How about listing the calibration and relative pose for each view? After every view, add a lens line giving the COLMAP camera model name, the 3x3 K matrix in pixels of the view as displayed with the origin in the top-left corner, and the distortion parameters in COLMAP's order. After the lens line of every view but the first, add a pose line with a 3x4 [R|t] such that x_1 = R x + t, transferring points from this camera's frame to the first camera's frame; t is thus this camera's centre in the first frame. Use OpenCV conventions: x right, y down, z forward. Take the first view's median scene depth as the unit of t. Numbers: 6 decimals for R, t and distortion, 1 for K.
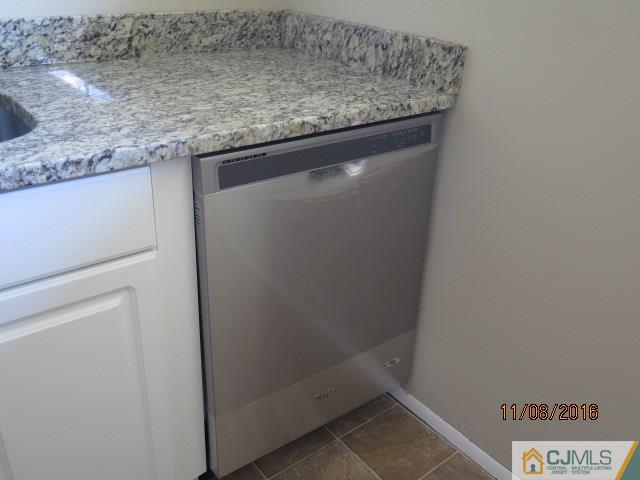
lens RADIAL K [[597.5, 0, 319.5], [0, 597.5, 237.4], [0, 0, 1]] dist [-0.017453, 0.000000]
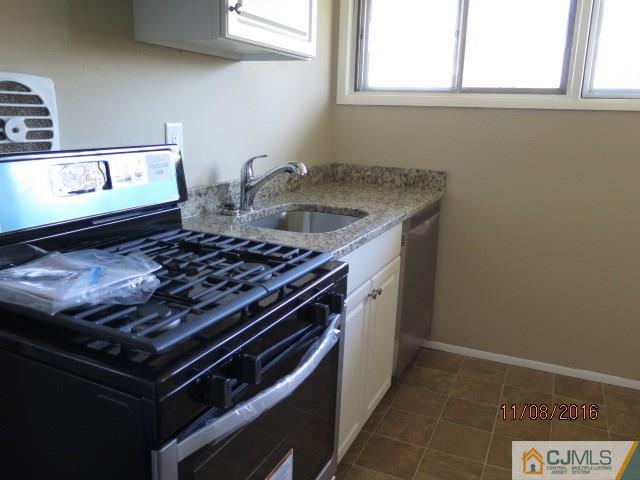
lens RADIAL K [[534.0, 0, 320.5], [0, 534.0, 241.2], [0, 0, 1]] dist [-0.014870, -0.001682]
pose [[0.894885, -0.124734, 0.428511, -1.066911], [0.211750, 0.963864, -0.161643, 0.179382], [-0.392864, 0.235389, 0.888960, -0.608780]]
